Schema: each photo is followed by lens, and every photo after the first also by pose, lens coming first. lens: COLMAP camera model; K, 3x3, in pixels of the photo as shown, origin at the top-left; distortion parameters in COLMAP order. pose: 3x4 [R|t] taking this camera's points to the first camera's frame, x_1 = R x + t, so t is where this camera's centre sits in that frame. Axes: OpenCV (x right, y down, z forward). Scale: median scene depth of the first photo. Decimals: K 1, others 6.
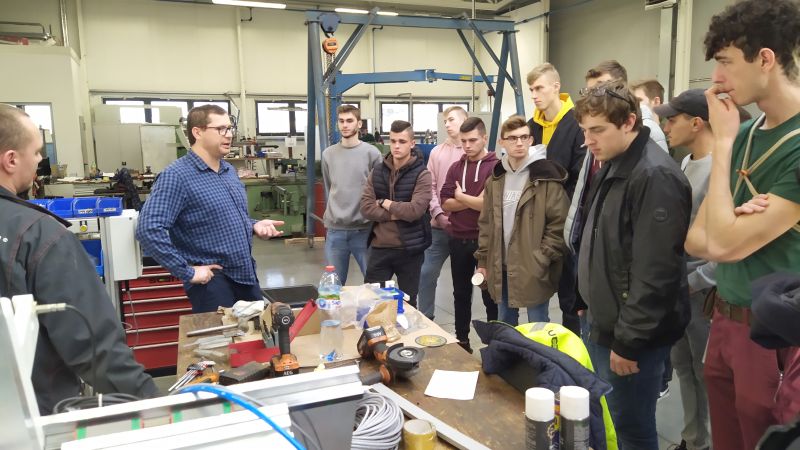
lens RADIAL K [[592.0, 0, 379.7], [0, 592.0, 213.4], [0, 0, 1]] dist [0.072351, -0.086393]
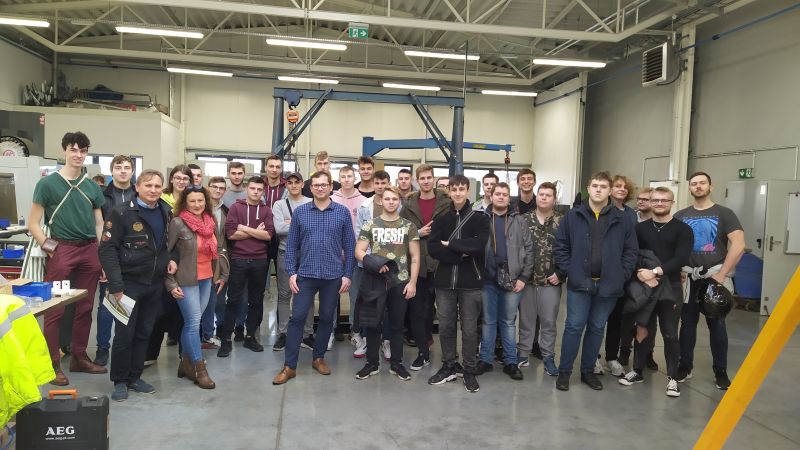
lens RADIAL K [[592.0, 0, 394.6], [0, 592.0, 221.1], [0, 0, 1]] dist [0.072351, -0.086393]
pose [[0.968658, 0.058960, -0.241300, 0.228057], [-0.081549, 0.993062, -0.084717, 0.010519], [0.234631, 0.101739, 0.966746, -0.059317]]
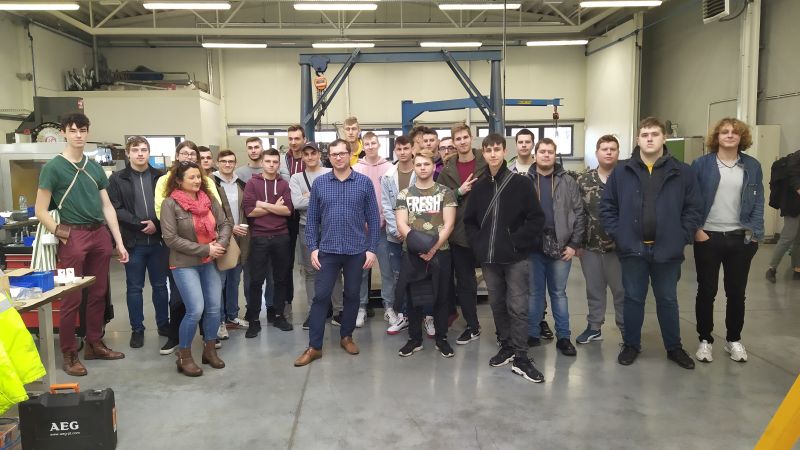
lens RADIAL K [[592.0, 0, 395.2], [0, 592.0, 225.3], [0, 0, 1]] dist [0.072351, -0.086393]
pose [[0.943713, 0.030717, -0.329336, 0.239908], [-0.038115, 0.999145, -0.016029, 0.005850], [0.328562, 0.027679, 0.944077, -0.023938]]
